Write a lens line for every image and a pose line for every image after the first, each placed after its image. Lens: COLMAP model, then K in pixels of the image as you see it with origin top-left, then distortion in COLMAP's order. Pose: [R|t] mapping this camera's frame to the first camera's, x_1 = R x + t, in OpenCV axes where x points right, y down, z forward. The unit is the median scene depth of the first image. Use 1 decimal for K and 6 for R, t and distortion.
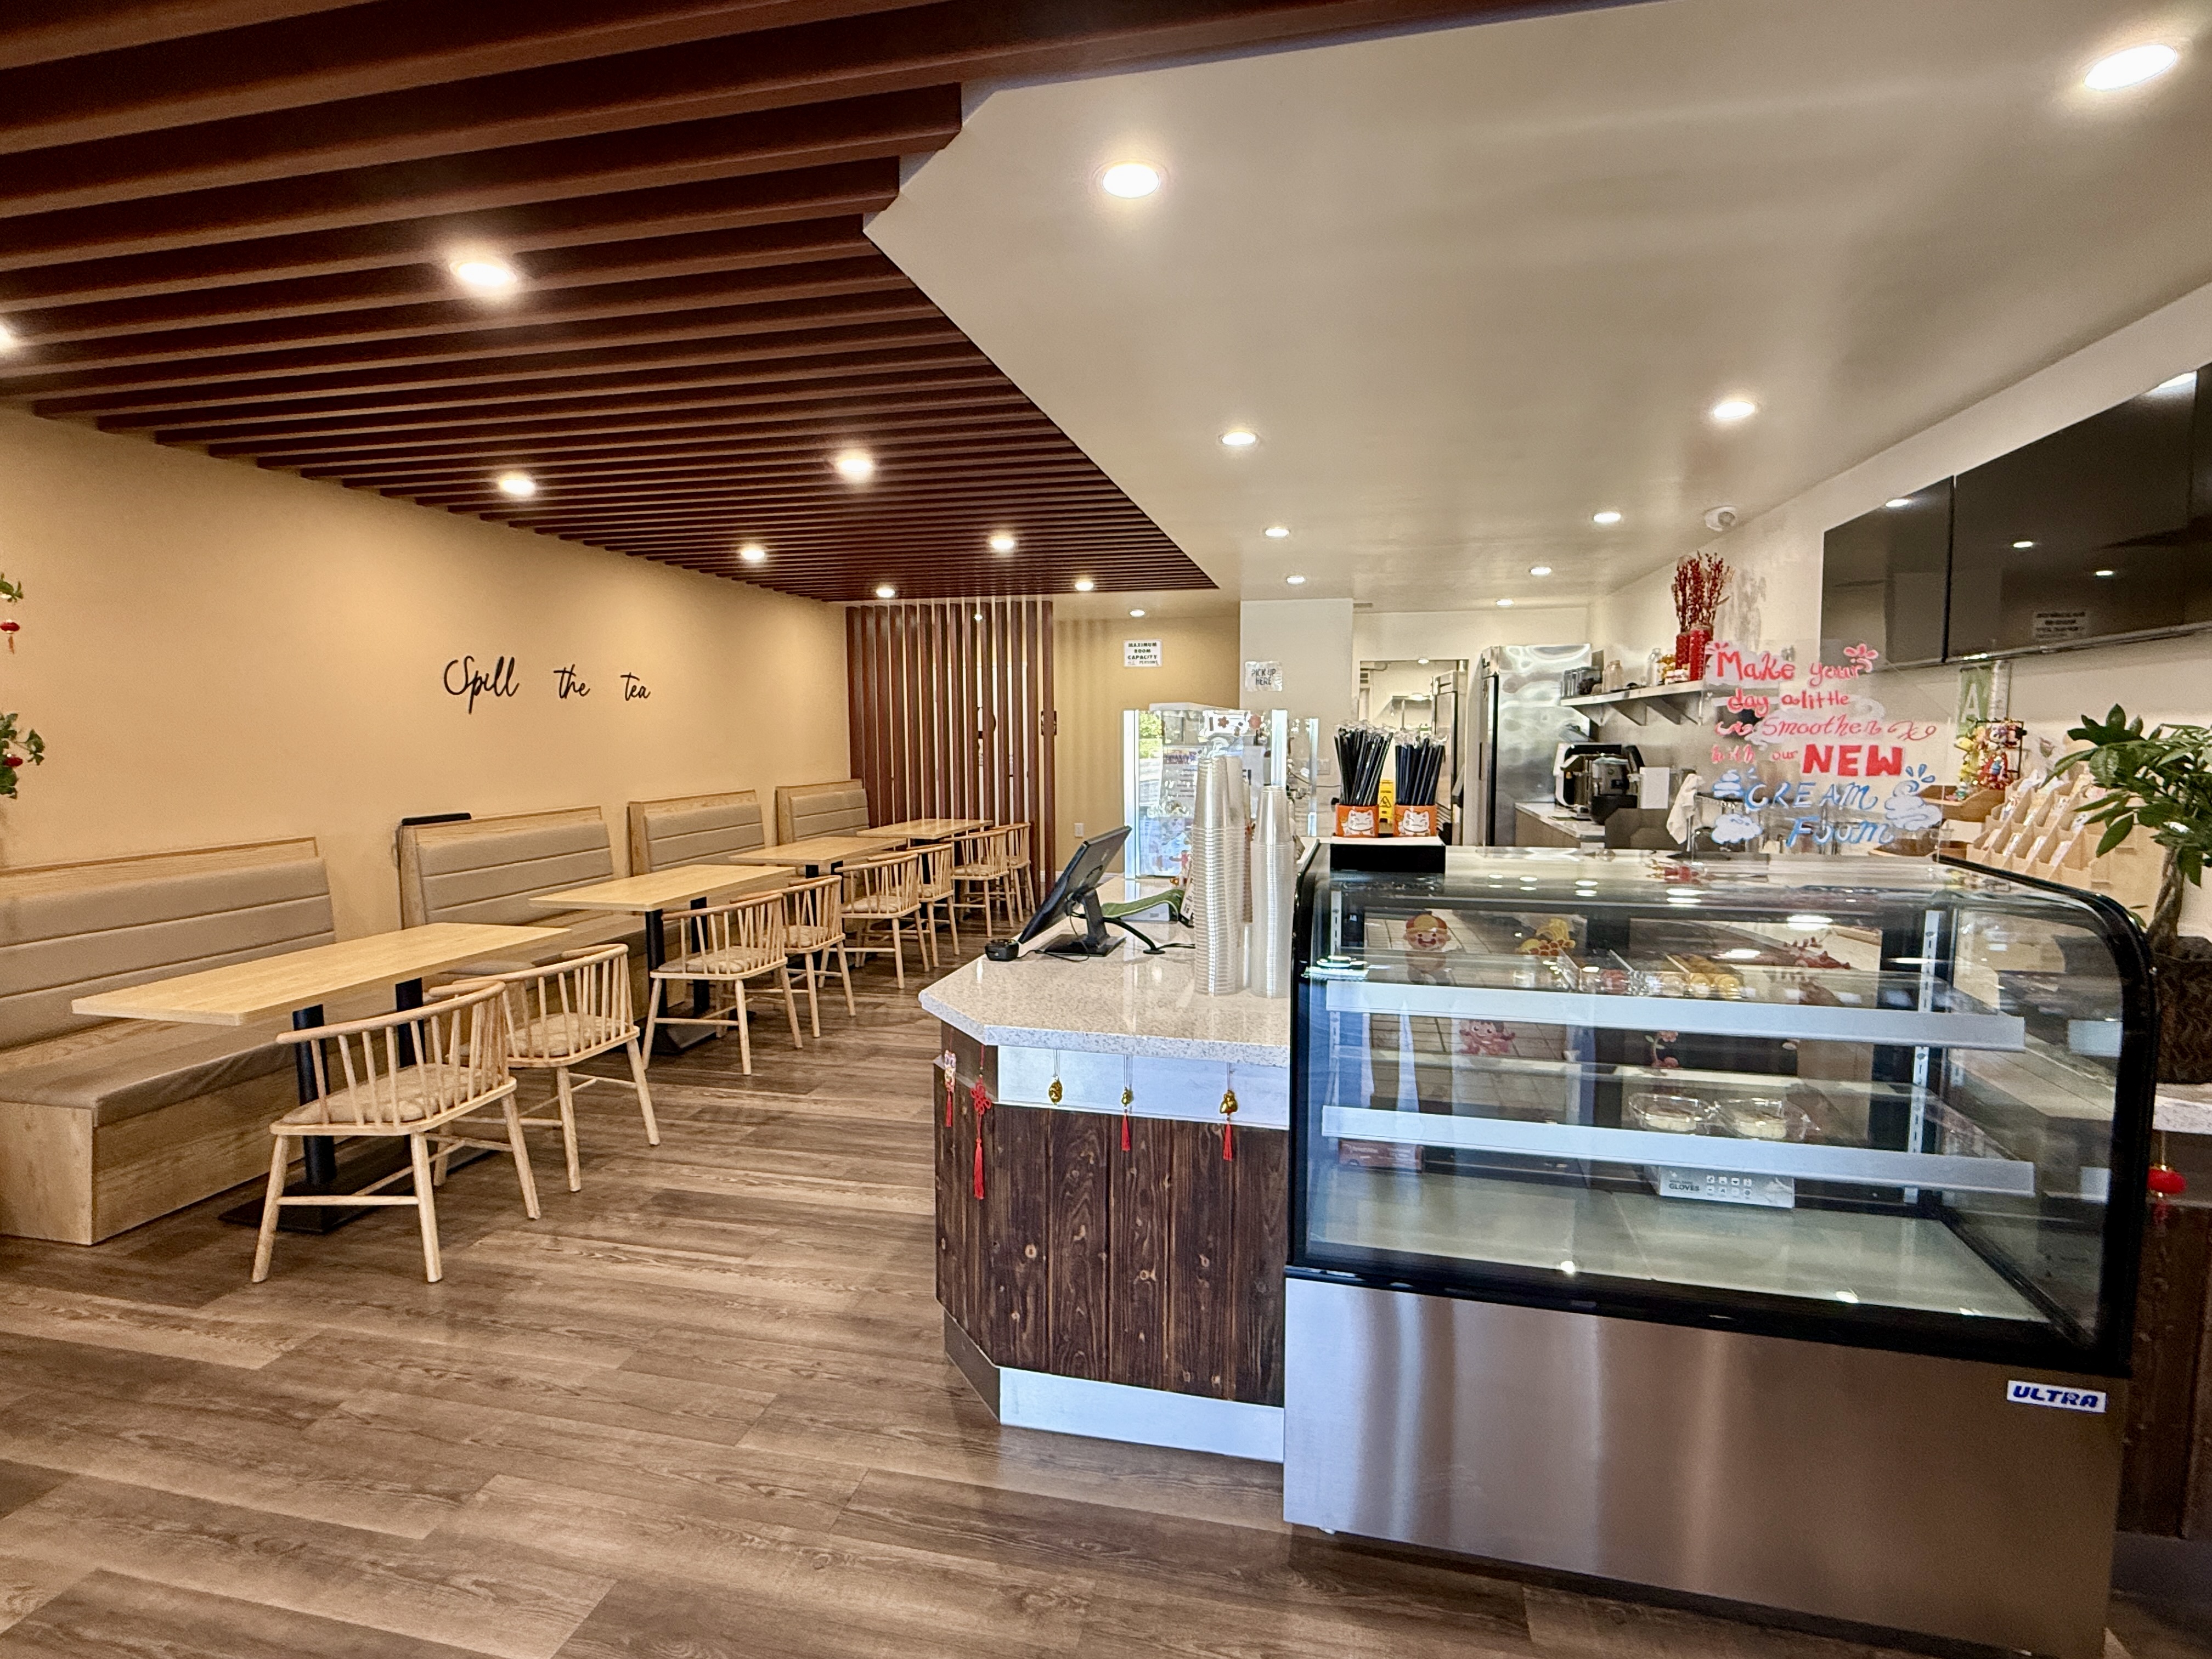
lens RADIAL K [[1094.0, 0, 1113.7], [0, 1094.0, 829.1], [0, 0, 1]] dist [-0.001018, -0.000411]
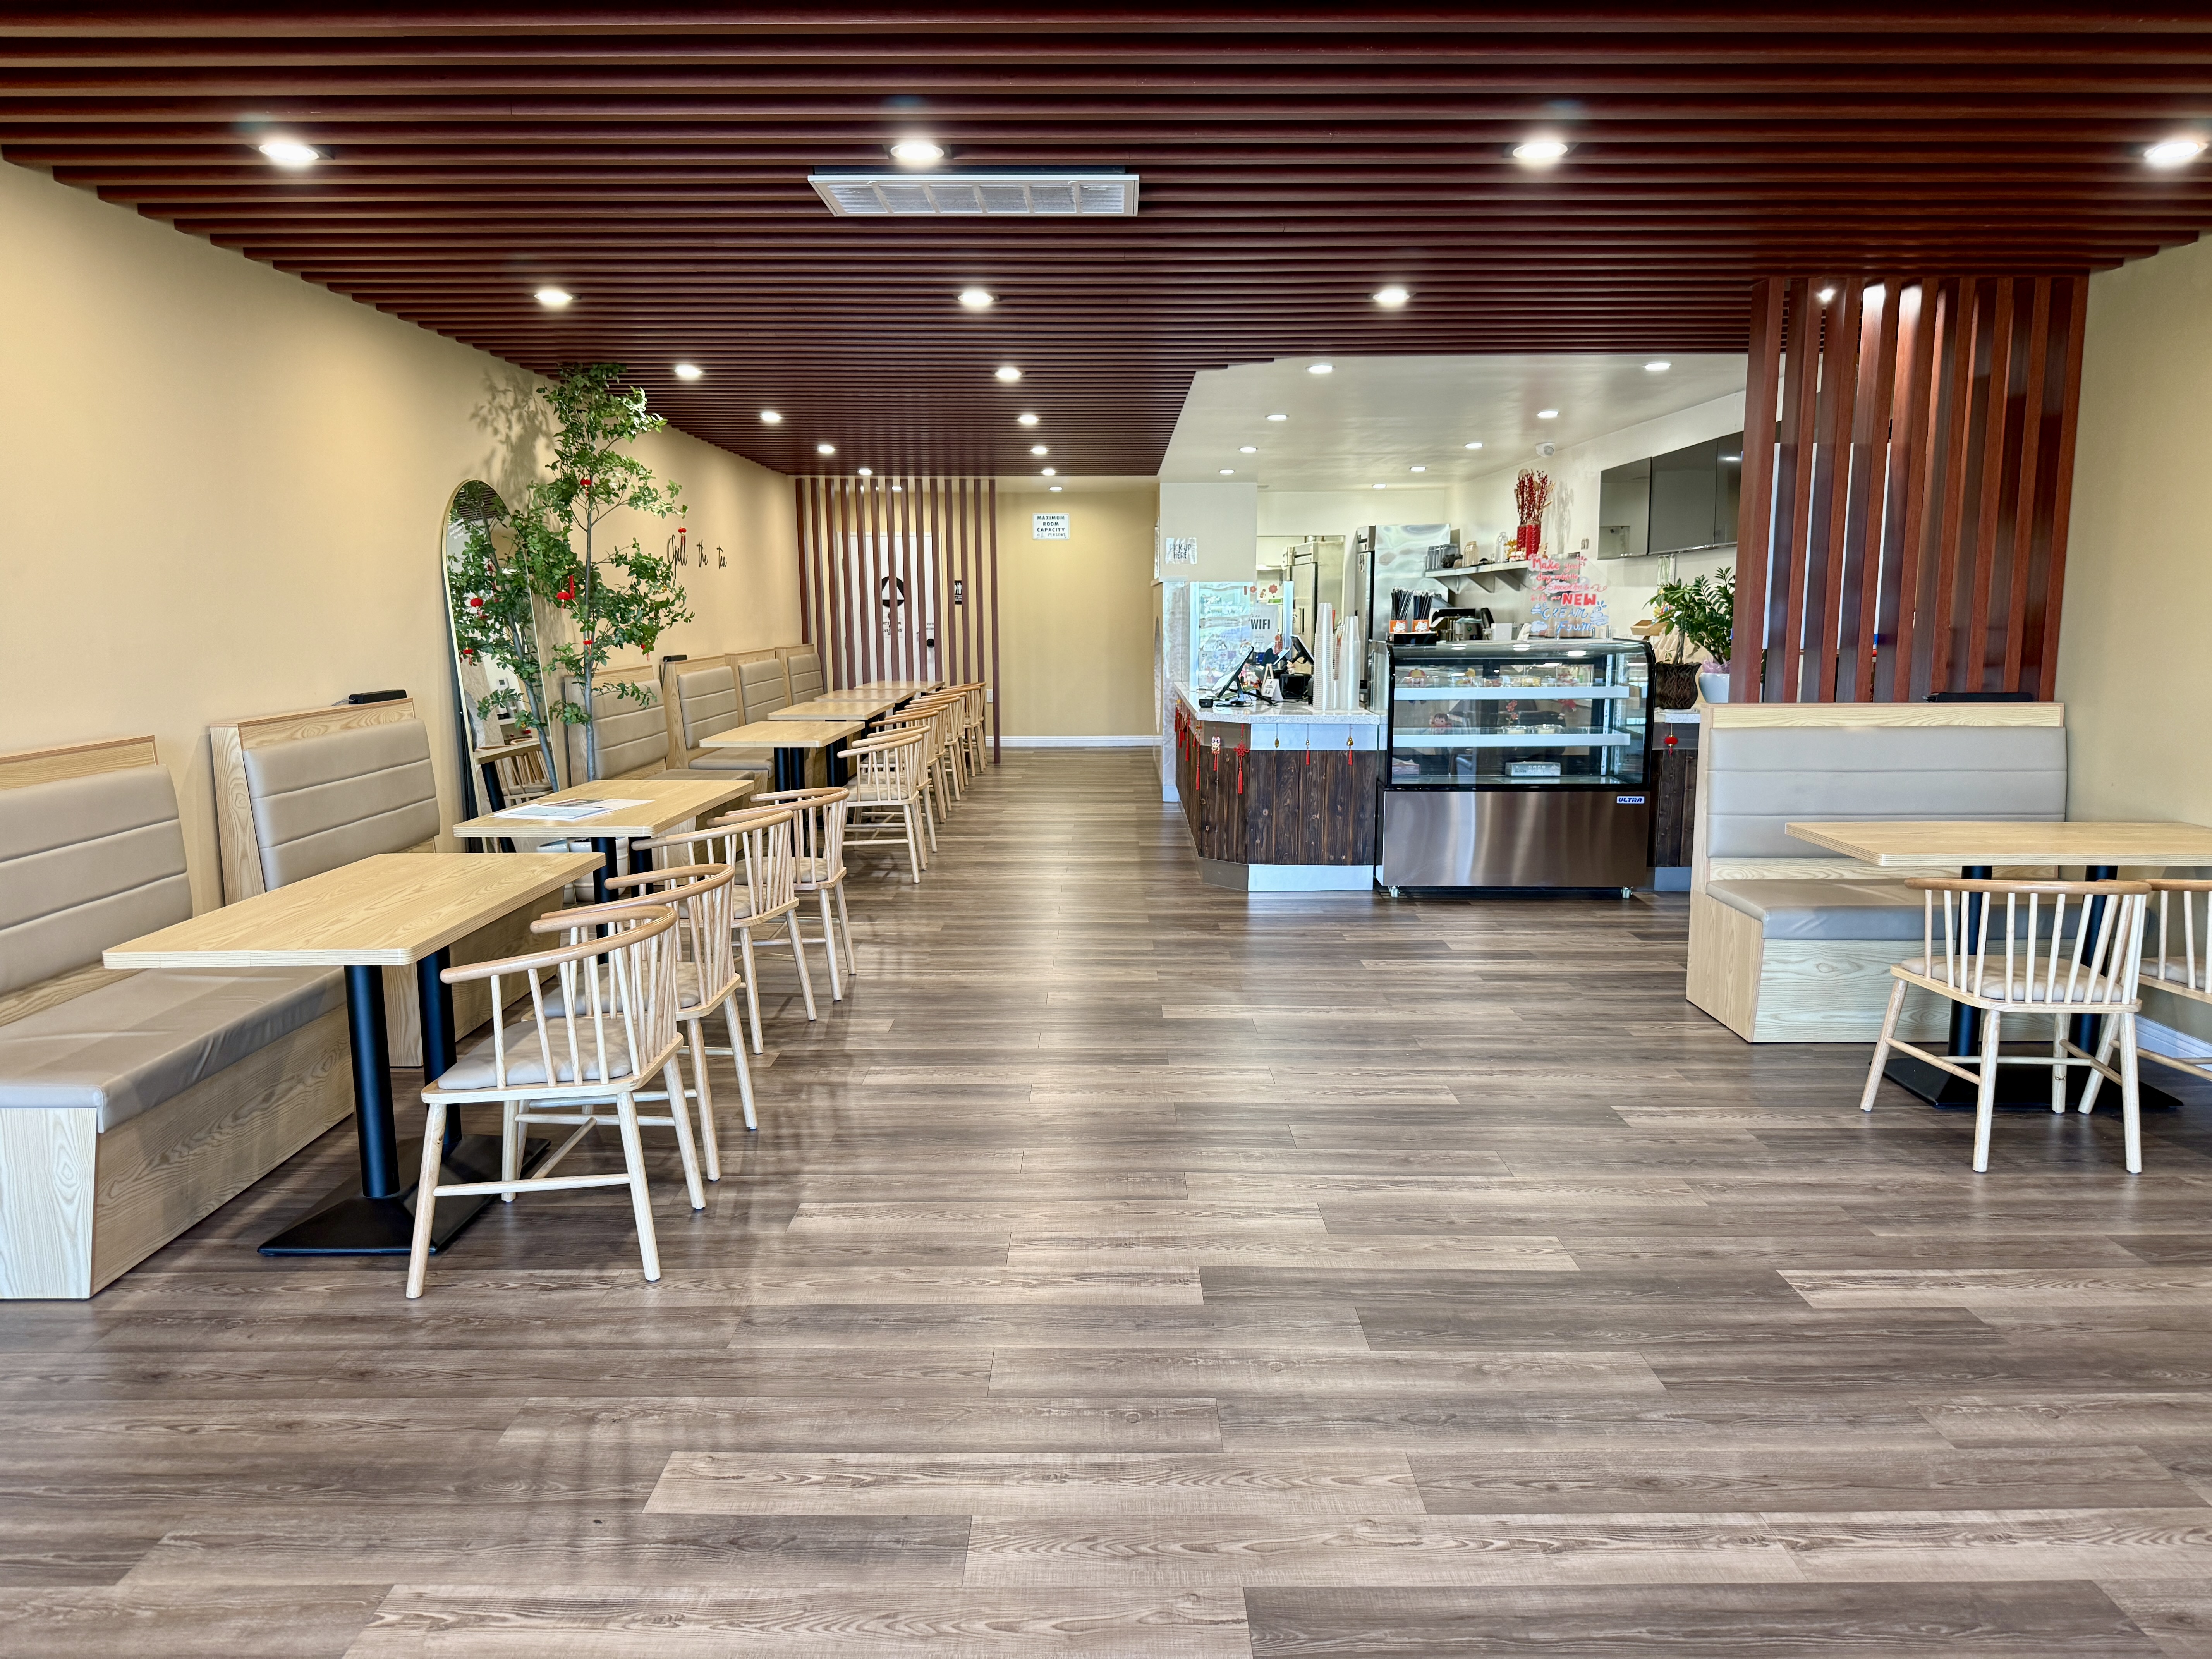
lens RADIAL K [[1538.9, 0, 1108.8], [0, 1538.9, 841.9], [0, 0, 1]] dist [0.125894, -0.193112]
pose [[0.975585, -0.032495, 0.217205, -0.455711], [0.019476, 0.997898, 0.061809, 0.095674], [-0.218757, -0.056070, 0.974167, -0.876728]]
